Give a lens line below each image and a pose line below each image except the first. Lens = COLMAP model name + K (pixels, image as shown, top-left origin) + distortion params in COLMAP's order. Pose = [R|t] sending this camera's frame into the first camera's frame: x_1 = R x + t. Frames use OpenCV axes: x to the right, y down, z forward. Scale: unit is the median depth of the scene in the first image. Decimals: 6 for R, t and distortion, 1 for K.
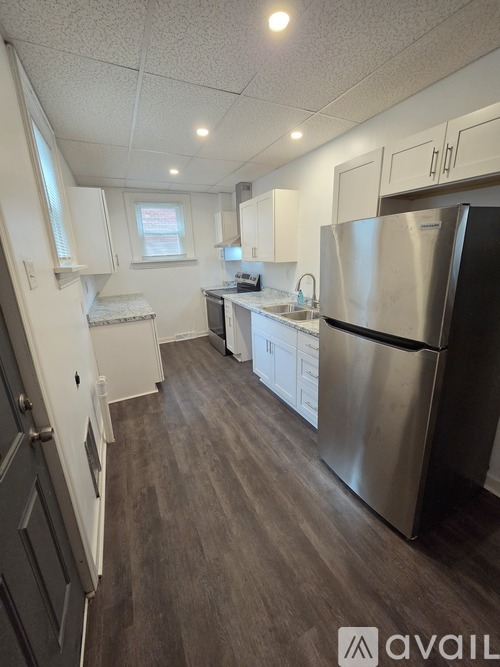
lens RADIAL K [[276.5, 0, 251.5], [0, 276.5, 332.1], [0, 0, 1]] dist [-0.001135, 0.000361]
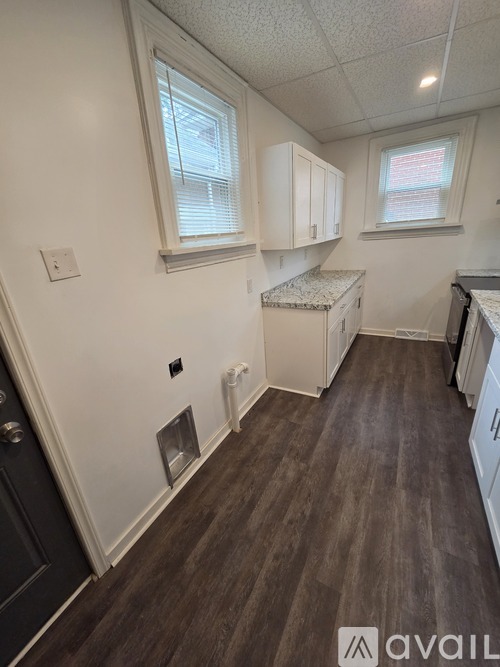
lens RADIAL K [[276.5, 0, 251.5], [0, 276.5, 332.1], [0, 0, 1]] dist [-0.001135, 0.000361]
pose [[0.575658, 0.276198, -0.769632, 0.136143], [-0.180056, 0.960940, 0.210176, -0.116999], [0.797620, 0.017587, 0.602904, 0.372989]]
